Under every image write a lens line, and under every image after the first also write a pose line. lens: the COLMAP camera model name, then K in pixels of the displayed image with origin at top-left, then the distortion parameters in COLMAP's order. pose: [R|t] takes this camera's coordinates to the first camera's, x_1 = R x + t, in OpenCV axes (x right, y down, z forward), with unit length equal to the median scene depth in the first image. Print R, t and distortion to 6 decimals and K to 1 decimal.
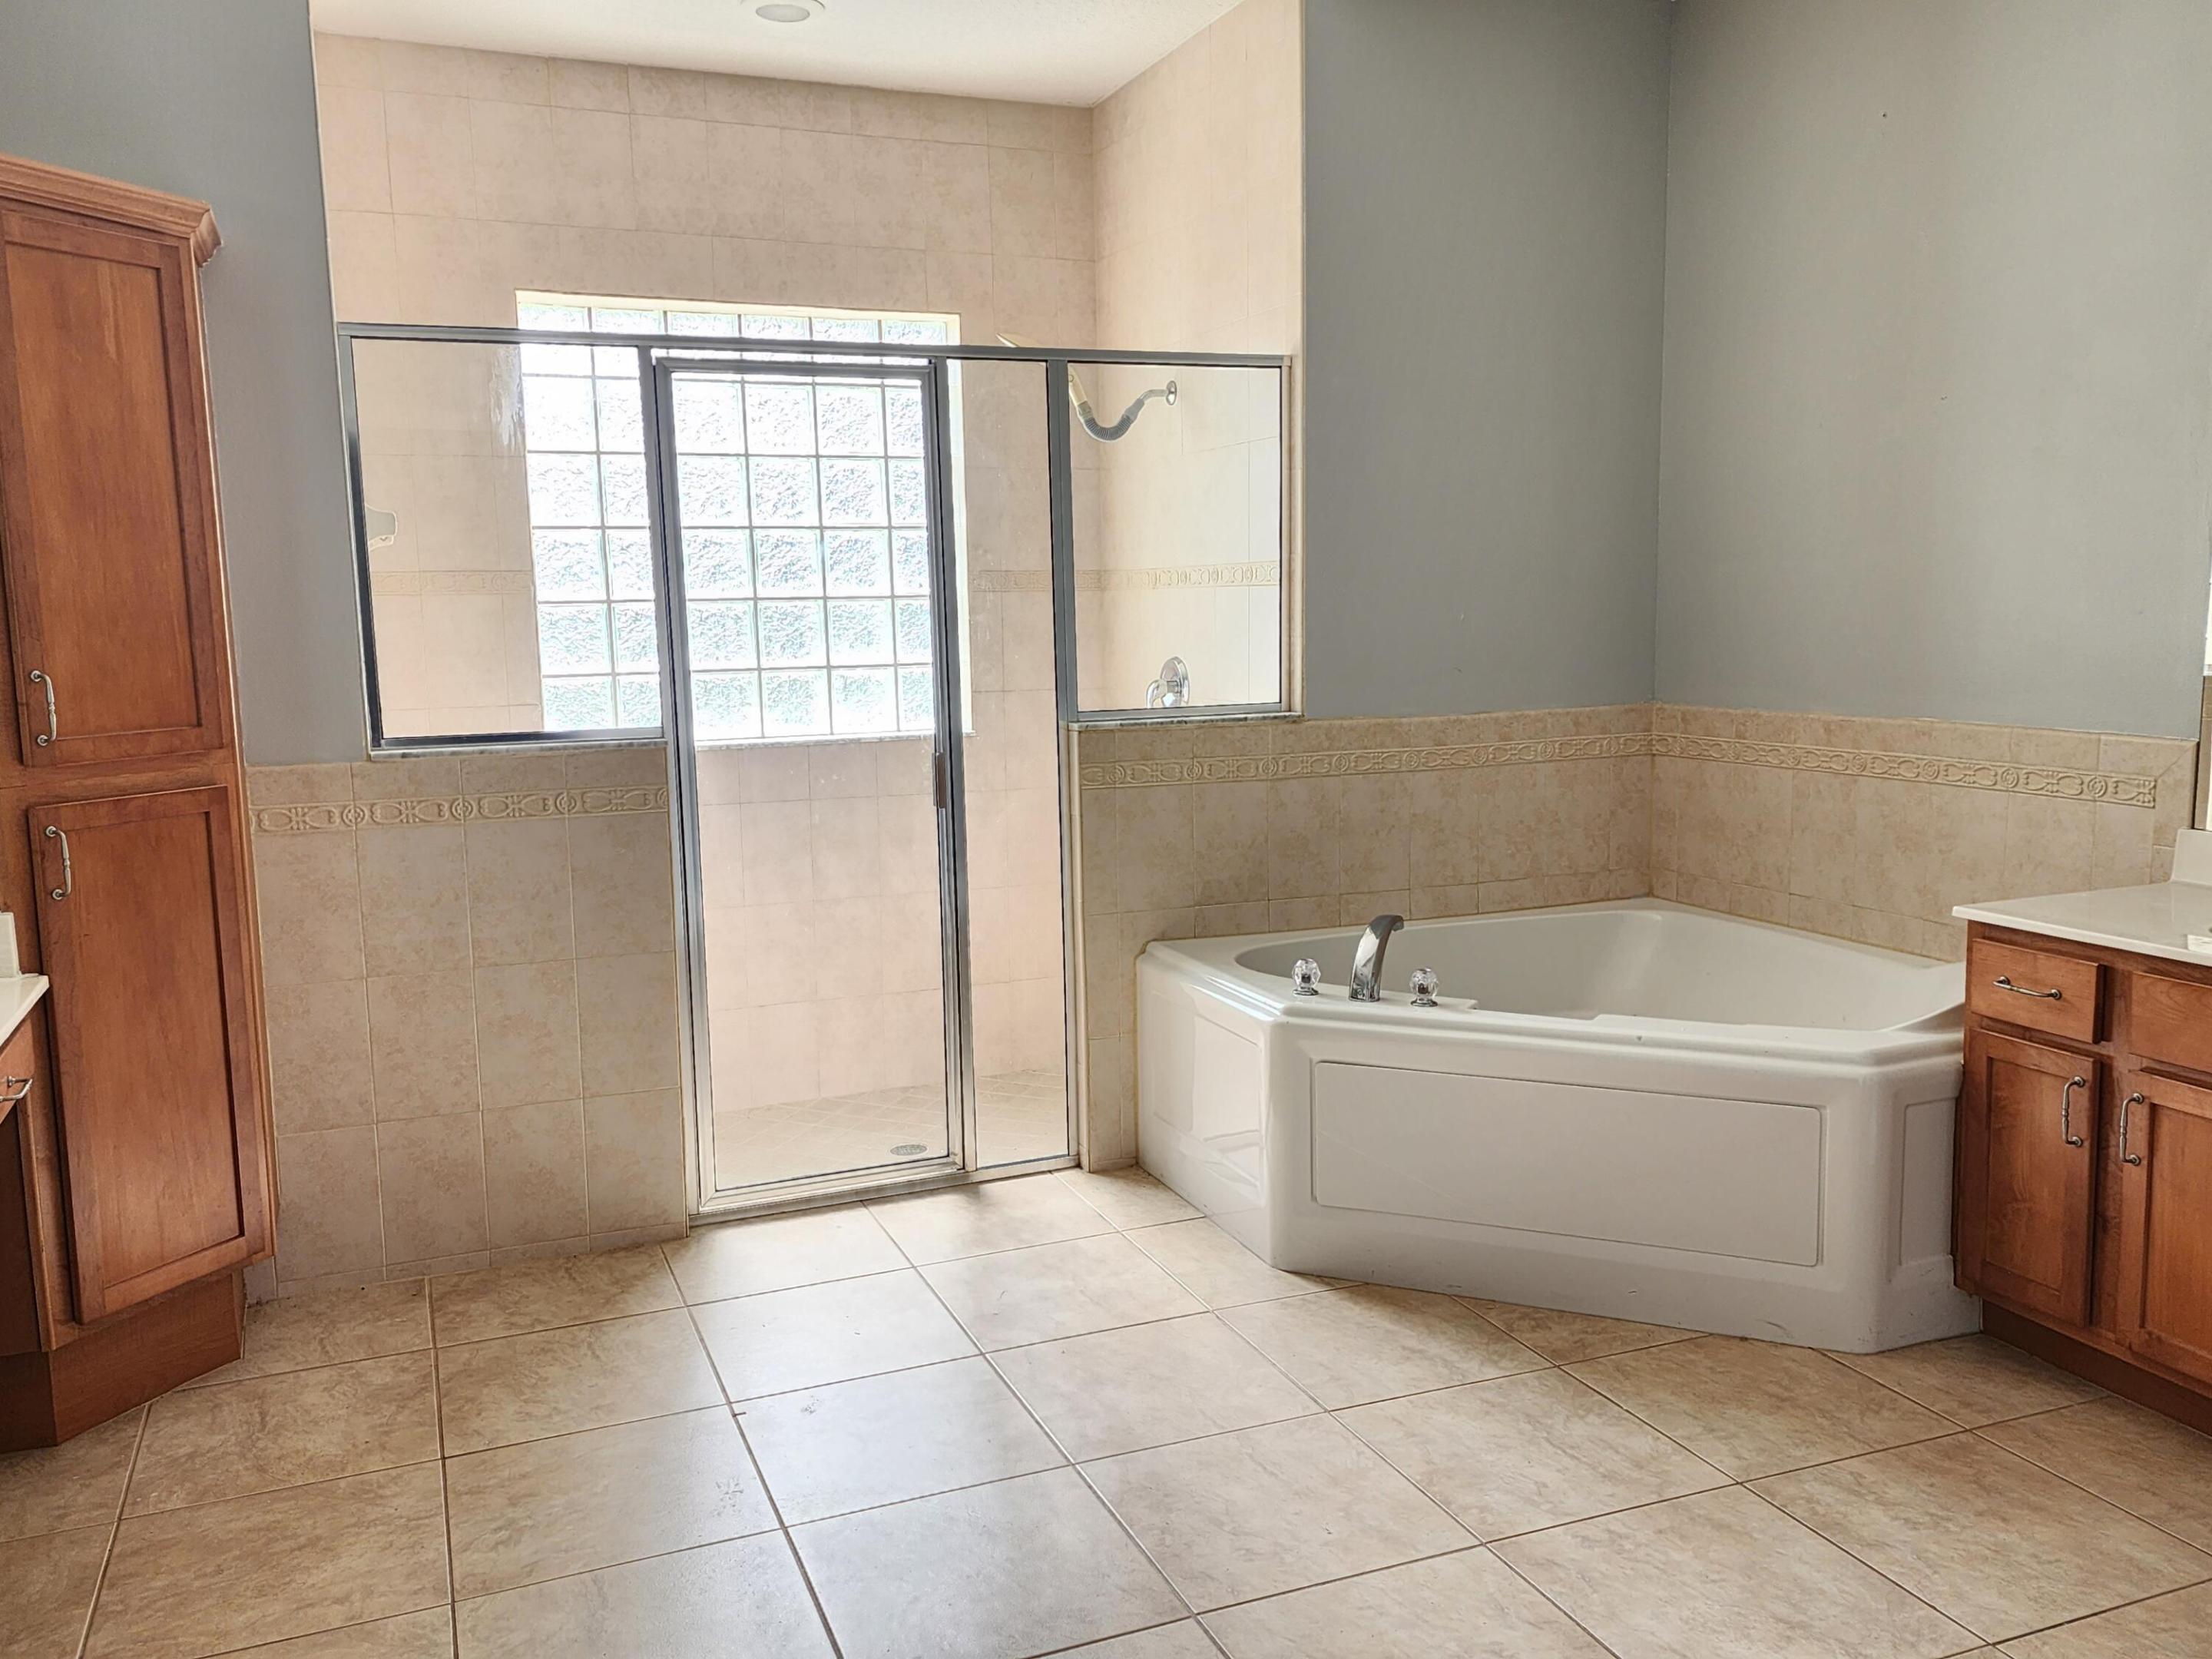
lens RADIAL K [[1811.1, 0, 1106.0], [0, 1811.1, 834.6], [0, 0, 1]] dist [0.073821, -0.069369]
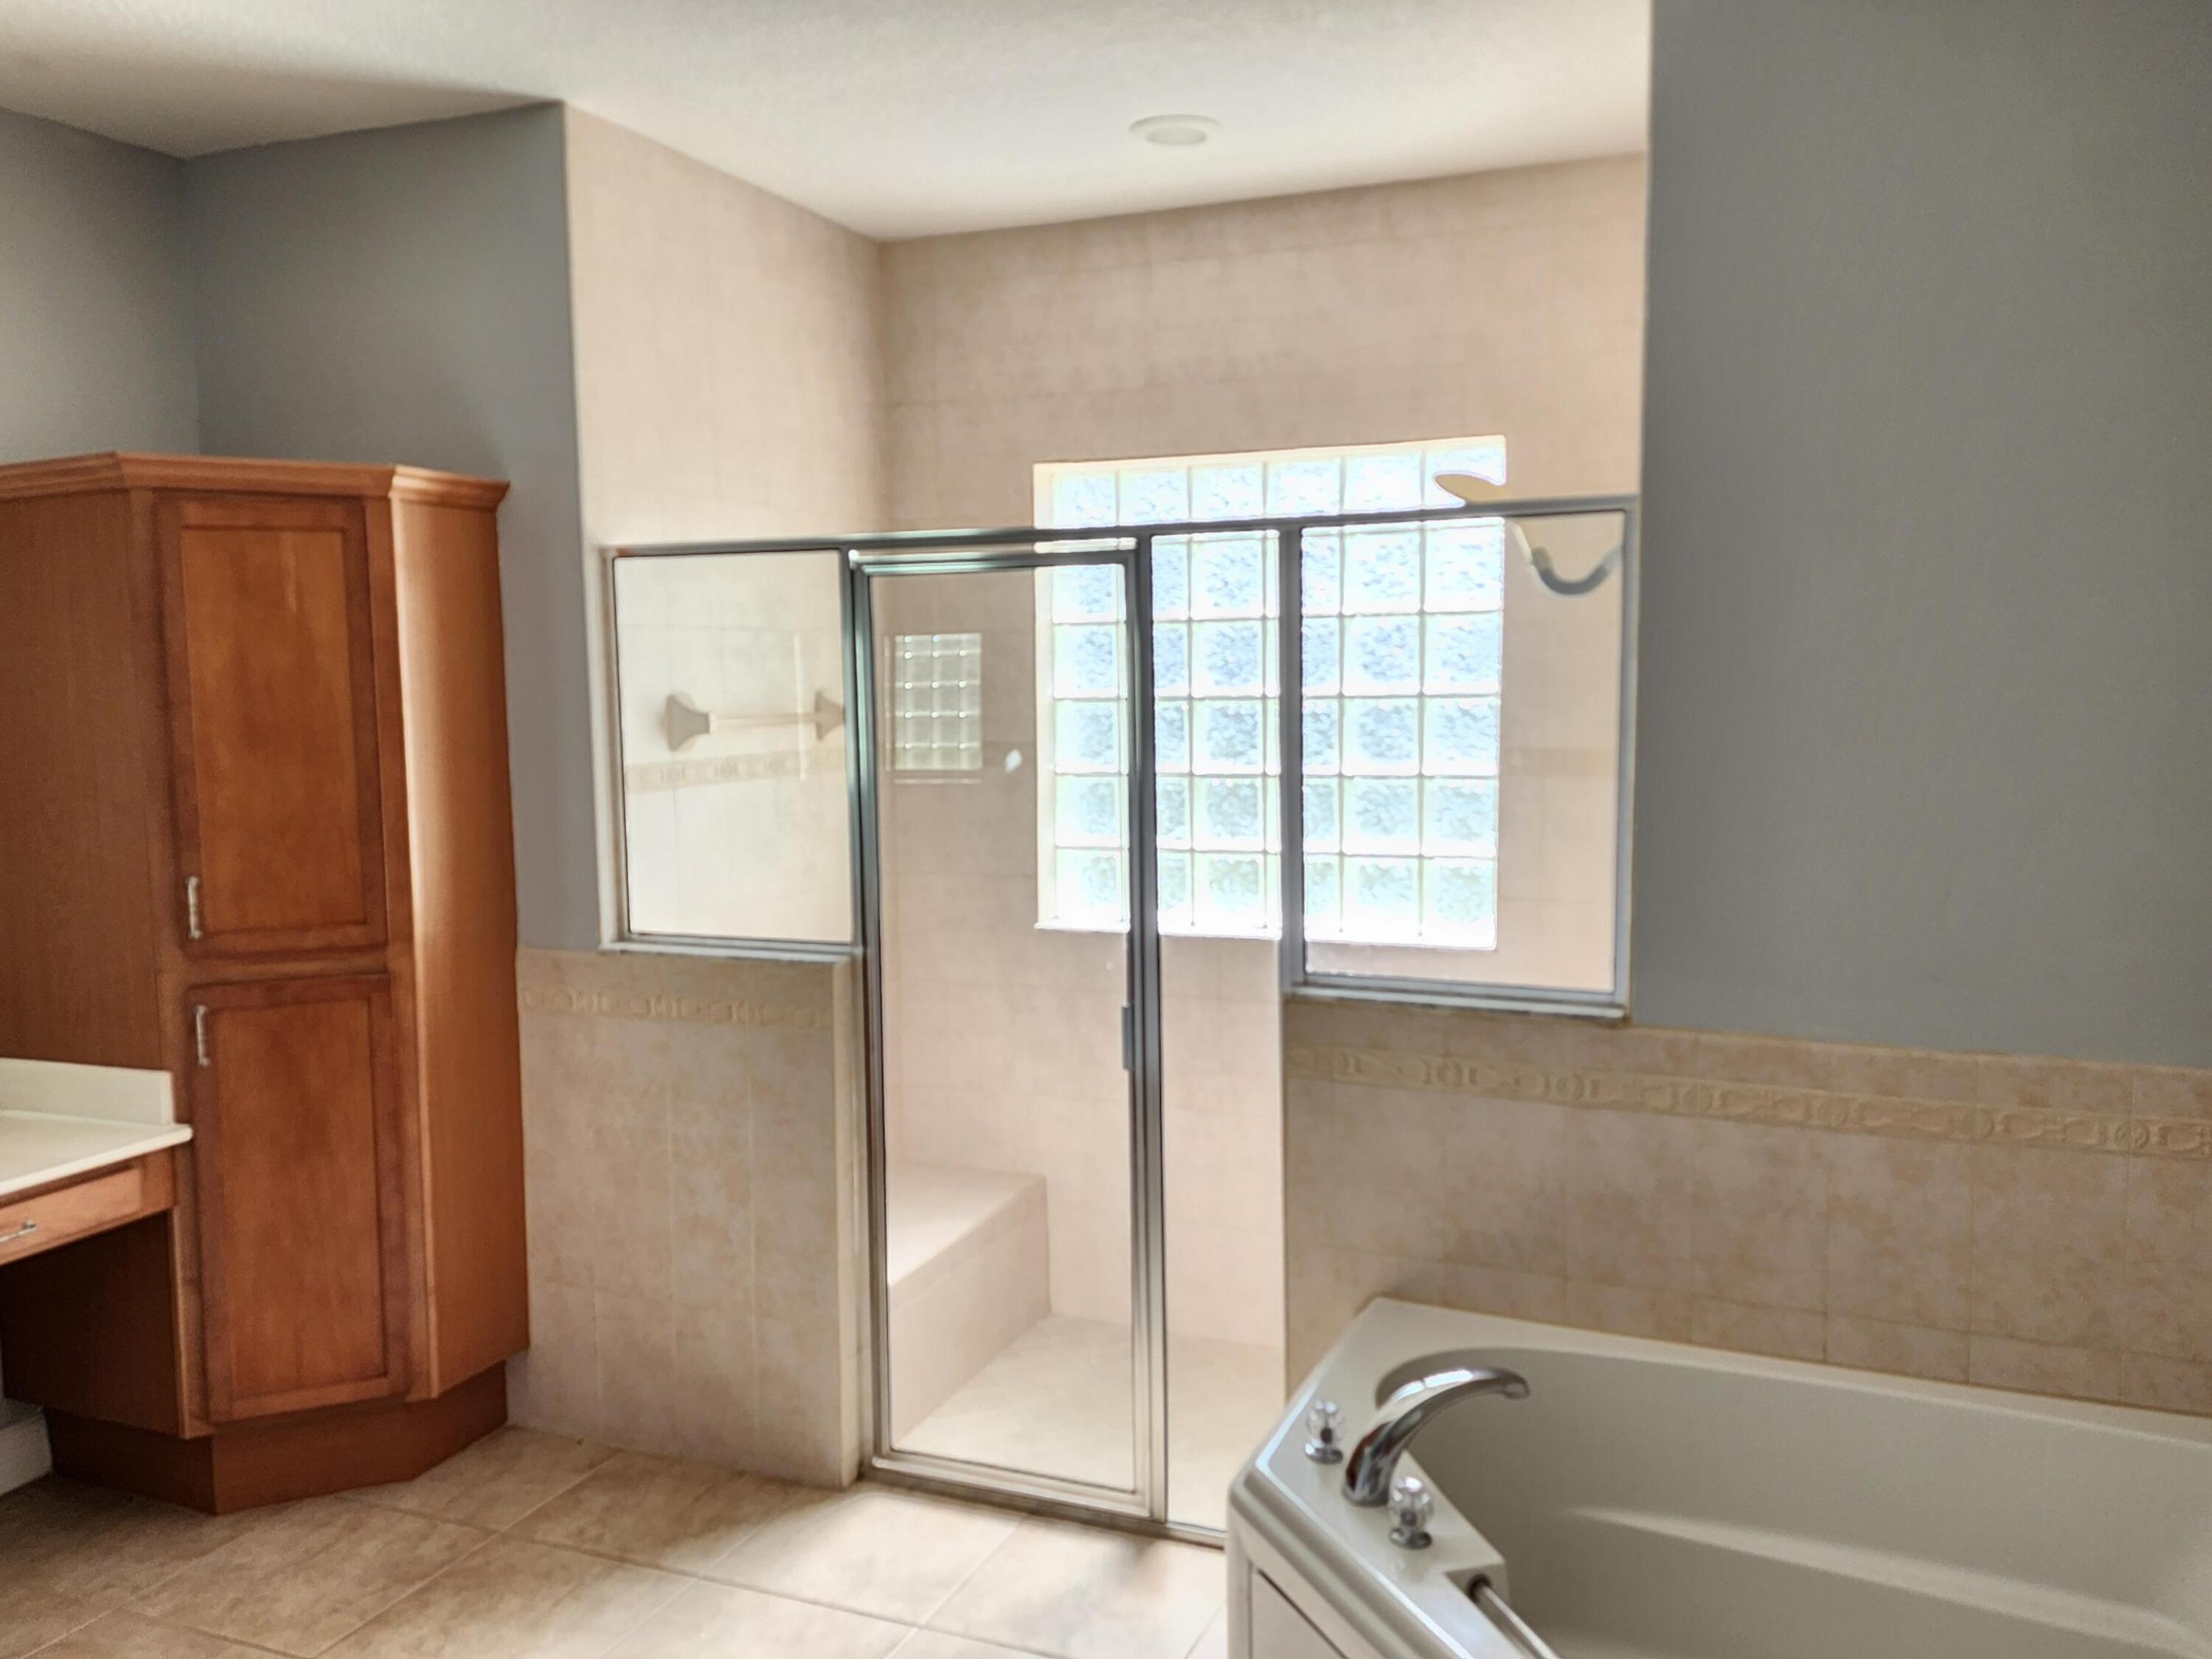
lens RADIAL K [[1783.2, 0, 1128.9], [0, 1783.2, 823.9], [0, 0, 1]] dist [0.079264, -0.073307]
pose [[0.699187, 0.077344, -0.710743, 0.529604], [-0.095315, 0.995341, 0.014548, -0.153681], [0.708557, 0.057573, 0.703301, 0.463009]]
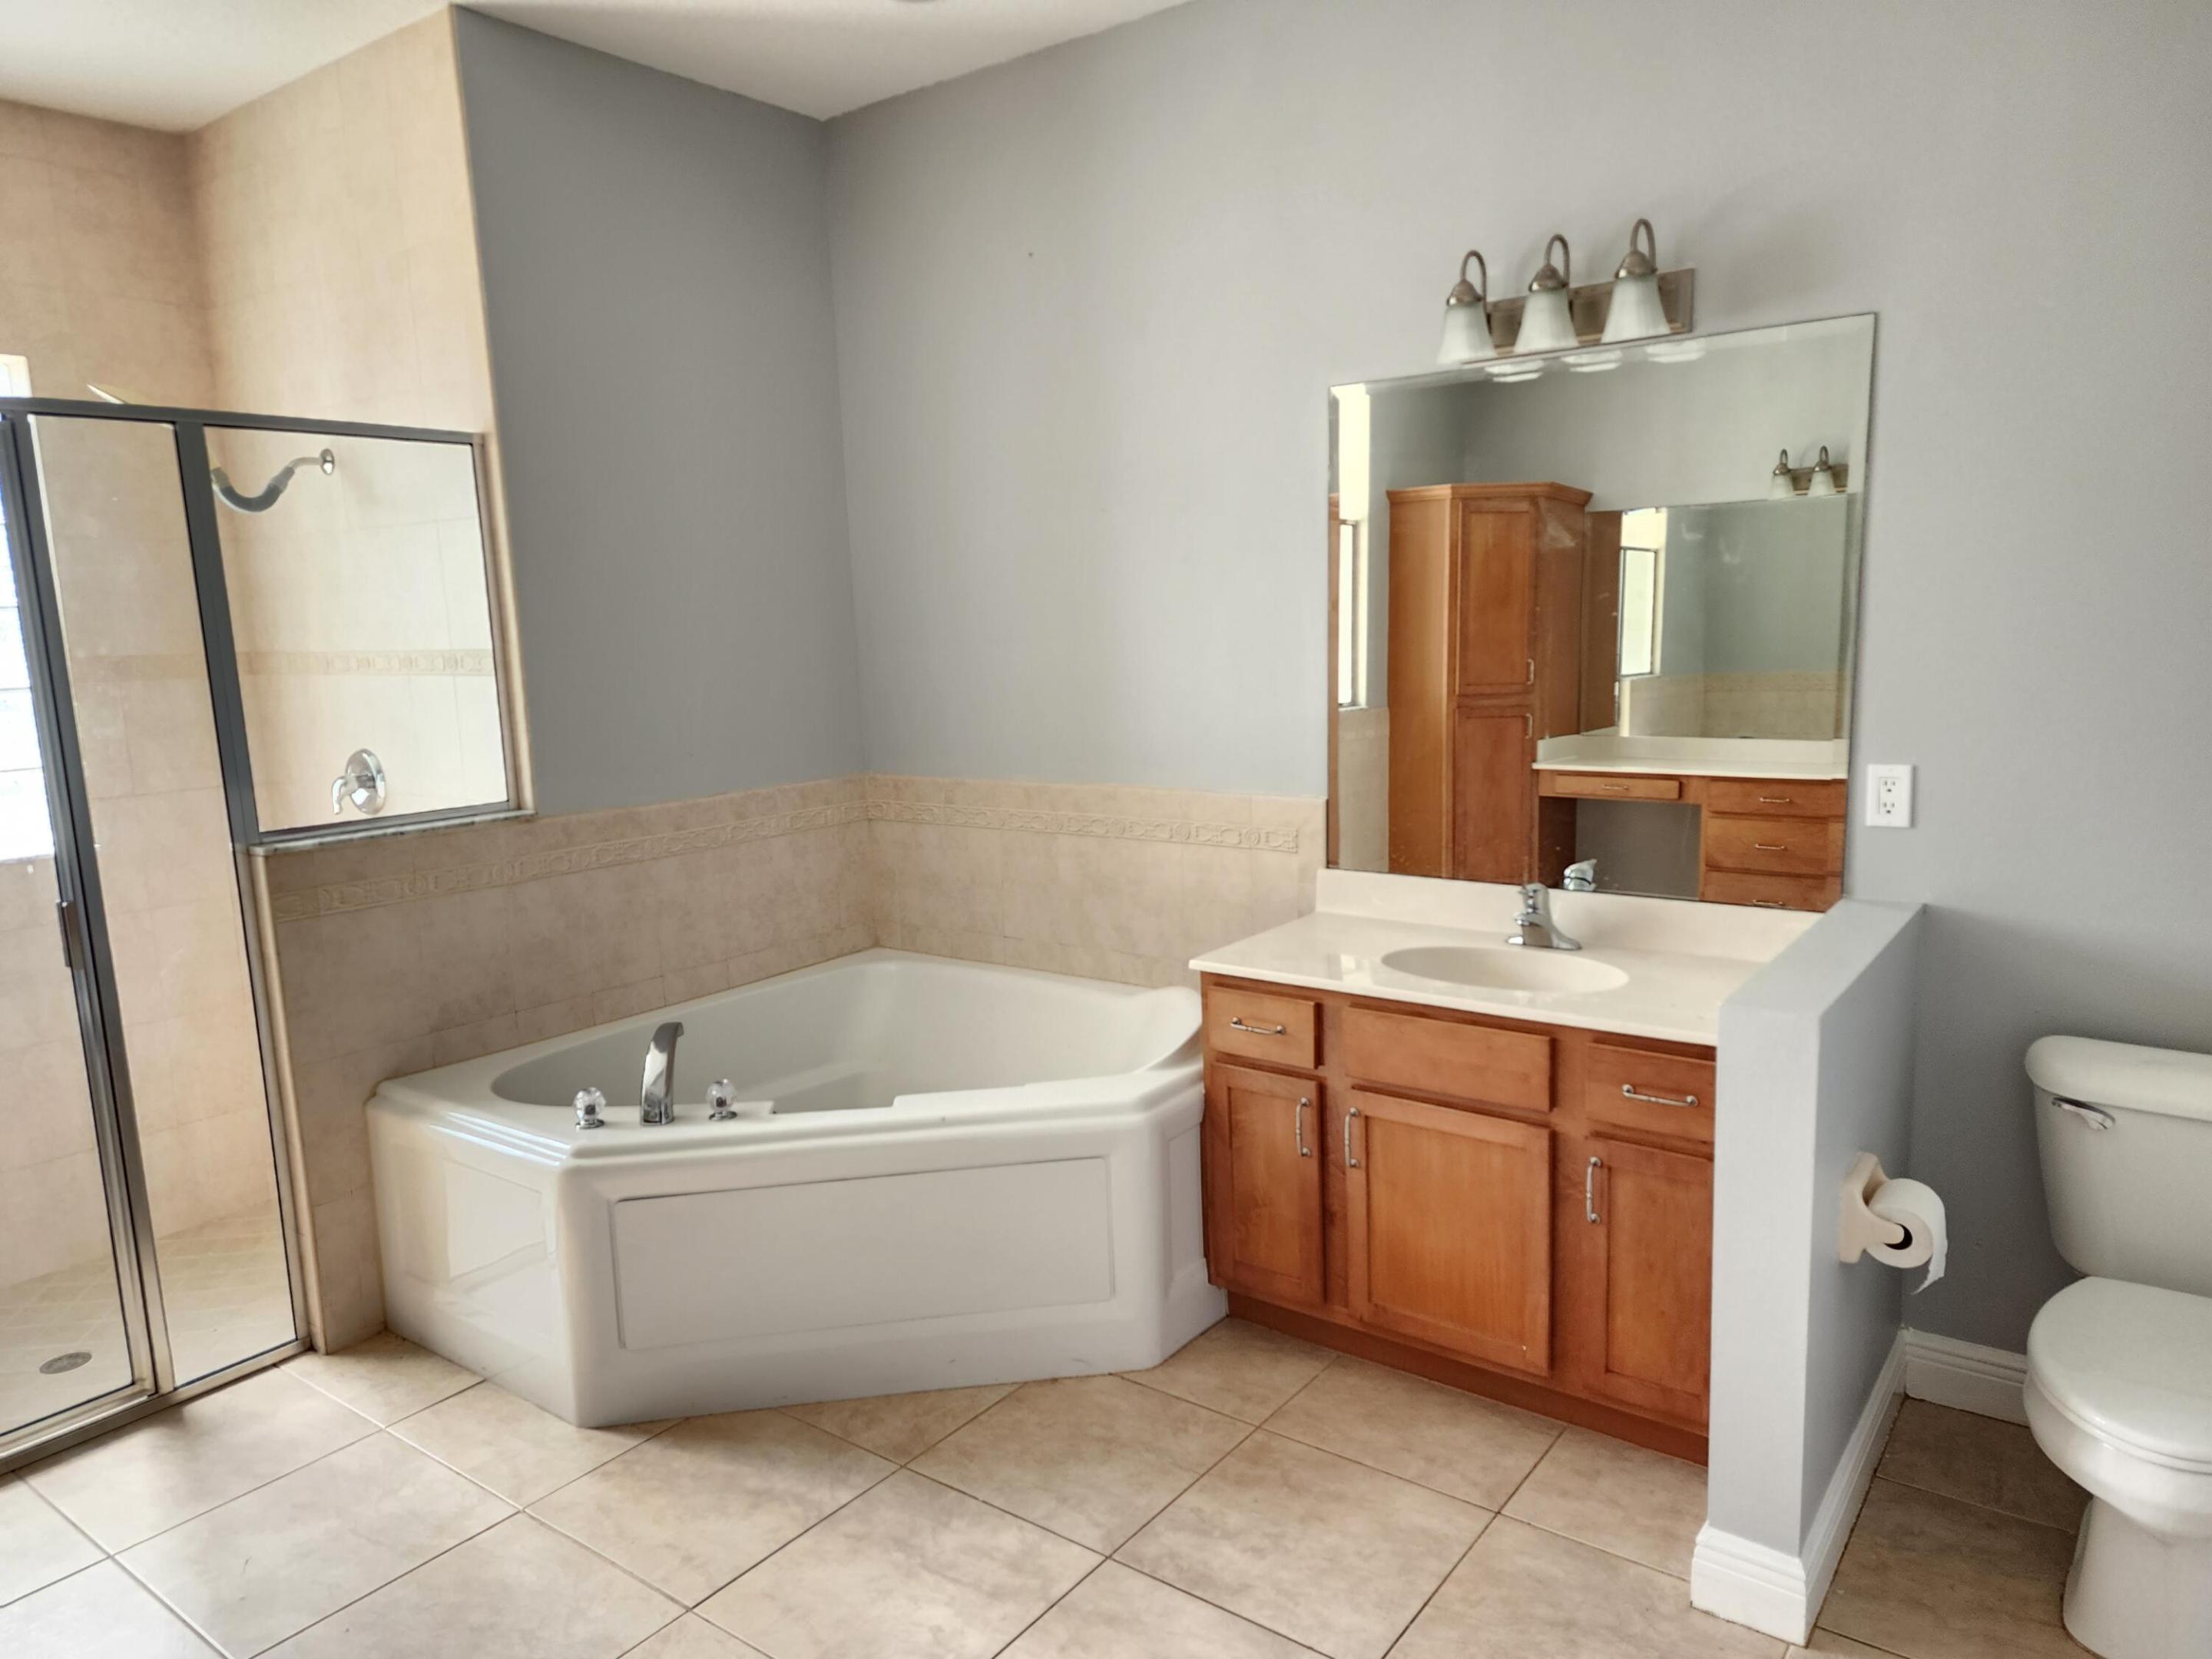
lens RADIAL K [[1480.4, 0, 1121.2], [0, 1480.4, 843.9], [0, 0, 1]] dist [0.069416, -0.053961]
pose [[0.853419, -0.087720, 0.513791, -0.040159], [0.081178, 0.996077, 0.035223, -0.062395], [-0.514866, 0.011648, 0.857192, 0.200824]]
